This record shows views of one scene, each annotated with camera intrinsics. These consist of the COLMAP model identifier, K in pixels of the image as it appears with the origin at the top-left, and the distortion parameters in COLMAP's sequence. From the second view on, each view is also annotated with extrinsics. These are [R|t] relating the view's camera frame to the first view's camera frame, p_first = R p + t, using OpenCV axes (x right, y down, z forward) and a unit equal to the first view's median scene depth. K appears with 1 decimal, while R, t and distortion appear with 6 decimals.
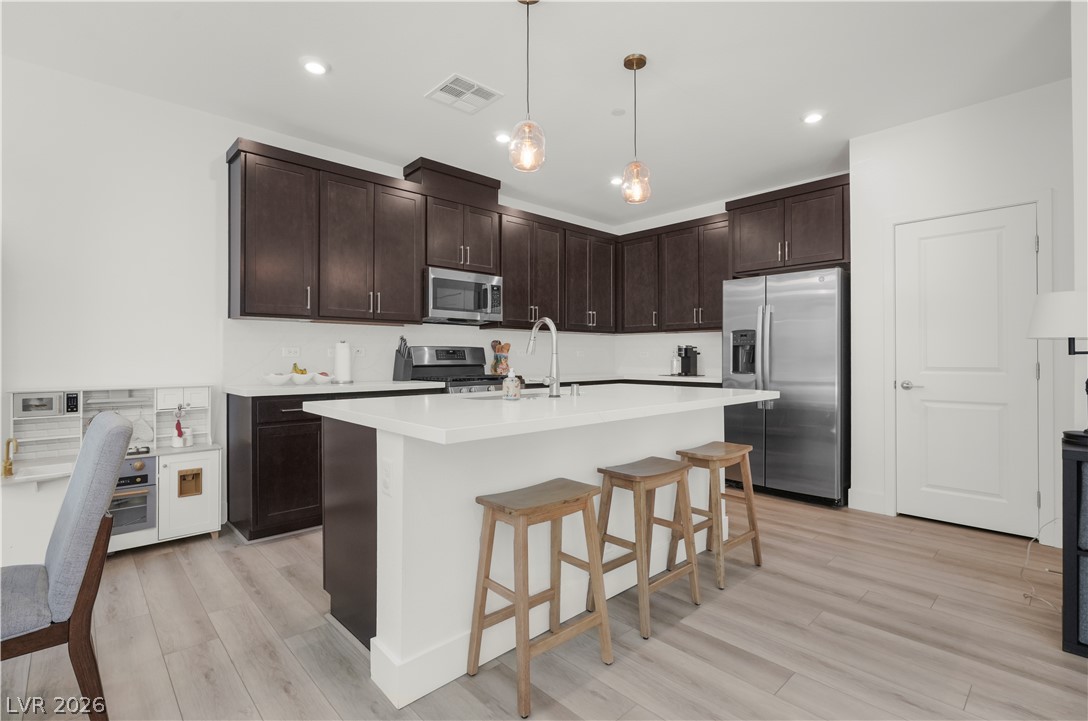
lens RADIAL K [[499.8, 0, 539.6], [0, 499.8, 360.9], [0, 0, 1]] dist [-0.007249, 0.003406]
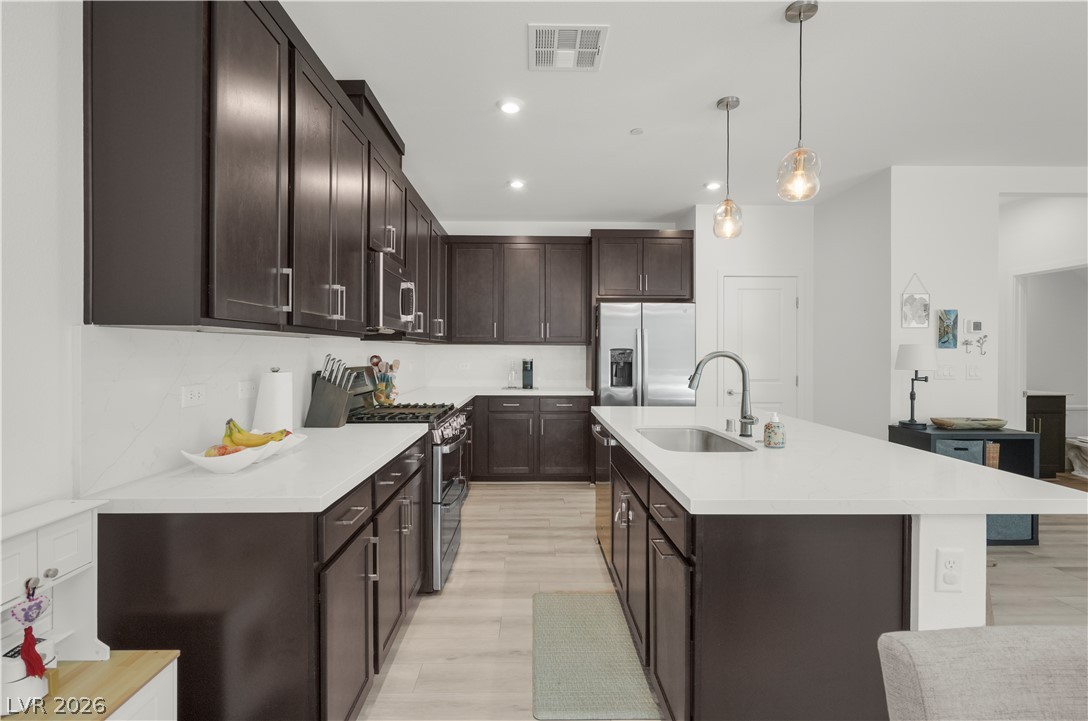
lens RADIAL K [[499.8, 0, 541.5], [0, 499.8, 356.9], [0, 0, 1]] dist [-0.007249, 0.003406]
pose [[0.670287, -0.004648, 0.742087, -0.645456], [0.000603, 0.999983, 0.005719, -0.058609], [-0.742102, -0.003386, 0.670279, 0.448343]]
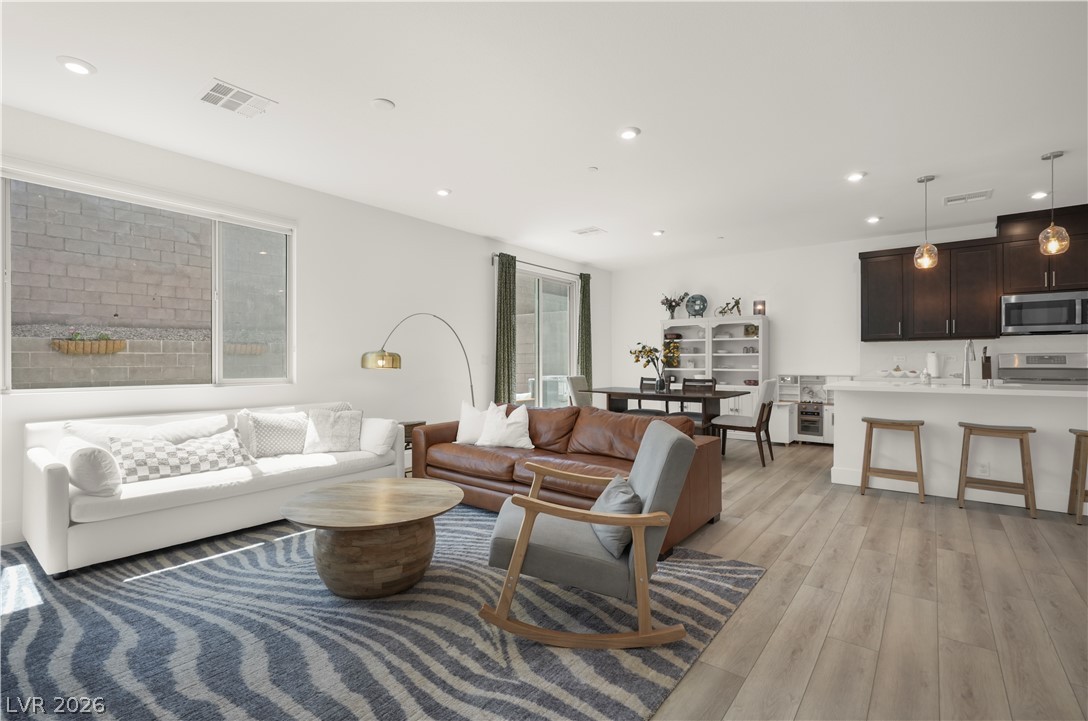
lens RADIAL K [[499.8, 0, 536.5], [0, 499.8, 361.7], [0, 0, 1]] dist [-0.007249, 0.003406]
pose [[0.142664, 0.001811, -0.989770, 1.069675], [-0.004207, 0.999990, 0.001223, -0.004773], [0.989762, 0.003990, 0.142670, -0.515056]]
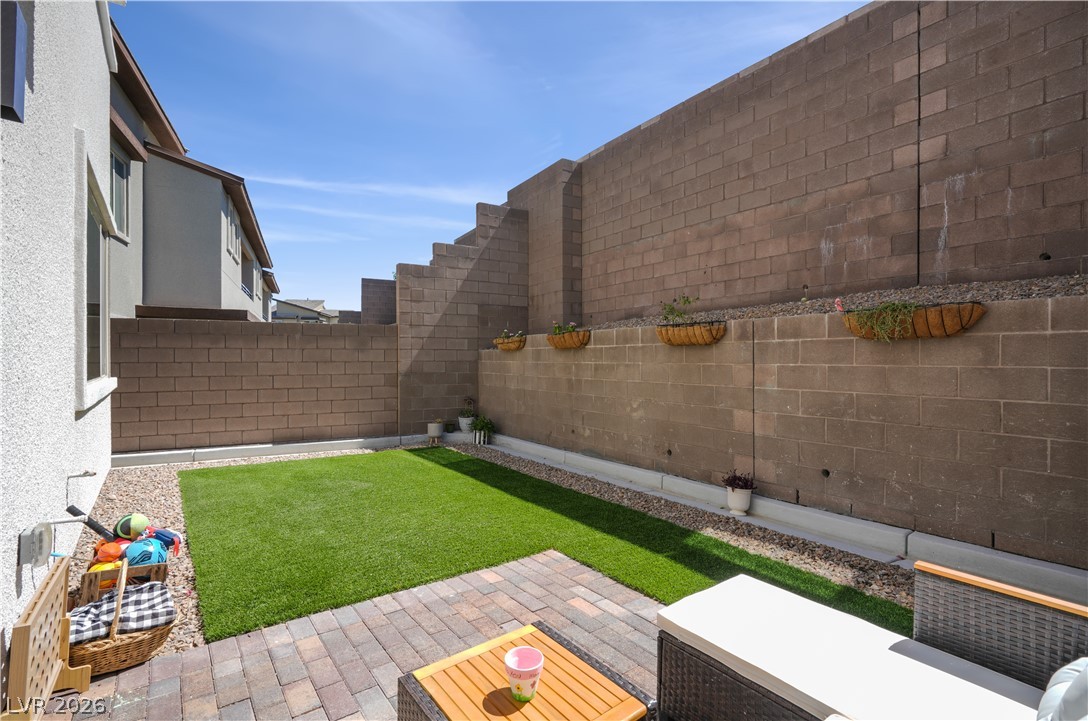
lens RADIAL K [[499.8, 0, 537.6], [0, 499.8, 358.0], [0, 0, 1]] dist [-0.007249, 0.003406]
pose [[-0.993816, -0.000127, 0.111040, -1.240997], [0.000624, 0.999977, 0.006722, -0.002477], [-0.111038, 0.006750, -0.993793, -0.144923]]
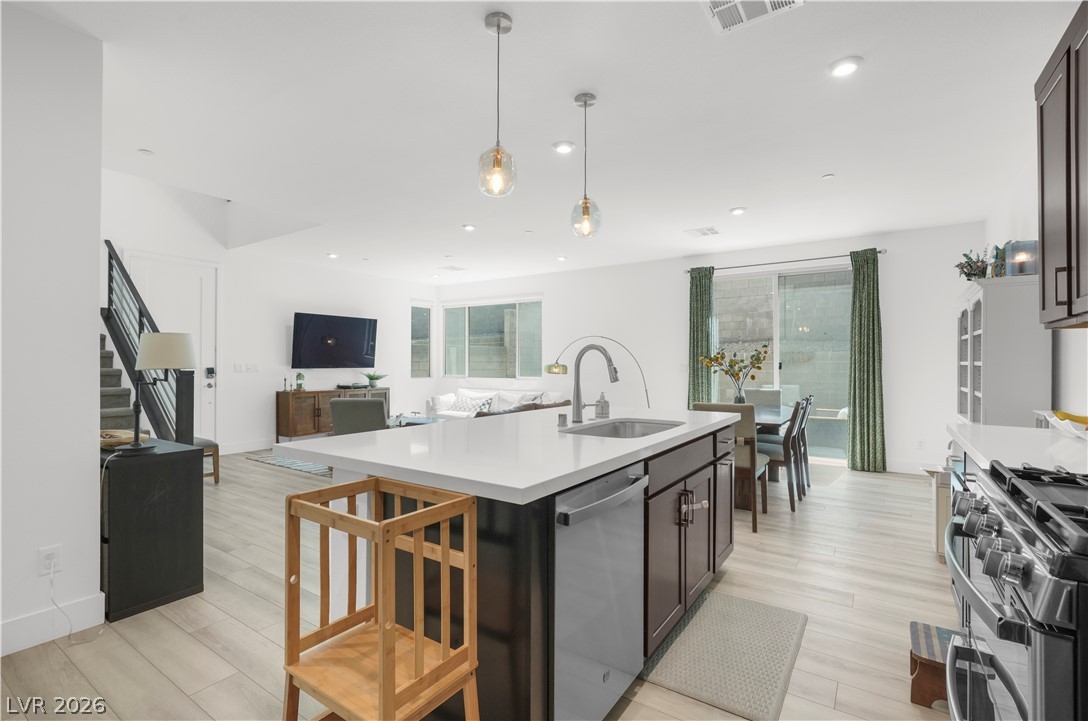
lens RADIAL K [[499.8, 0, 537.3], [0, 499.8, 360.1], [0, 0, 1]] dist [-0.007249, 0.003406]
pose [[-0.978653, -0.003077, -0.205498, 0.226392], [-0.003052, 0.999995, -0.000437, -0.040835], [0.205498, 0.000200, -0.978657, 1.384428]]
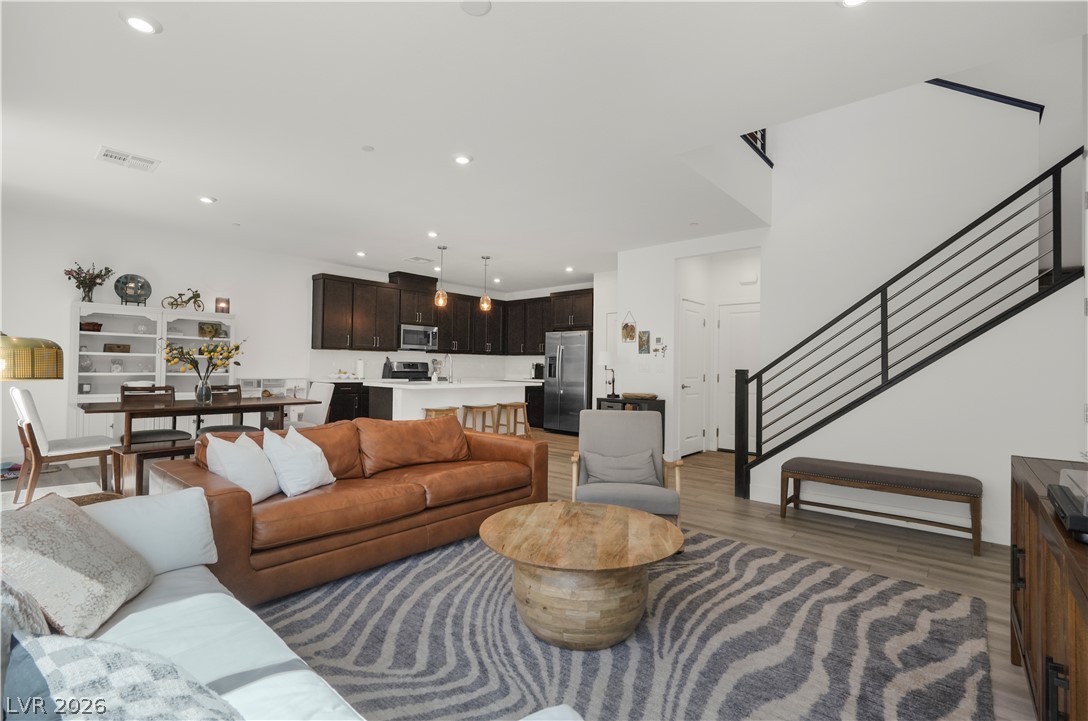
lens RADIAL K [[499.8, 0, 542.8], [0, 499.8, 363.4], [0, 0, 1]] dist [-0.007249, 0.003406]
pose [[0.994718, 0.015524, 0.101468, 0.178328], [-0.014049, 0.999785, -0.015236, -0.000304], [-0.101683, 0.013730, 0.994722, -1.283479]]
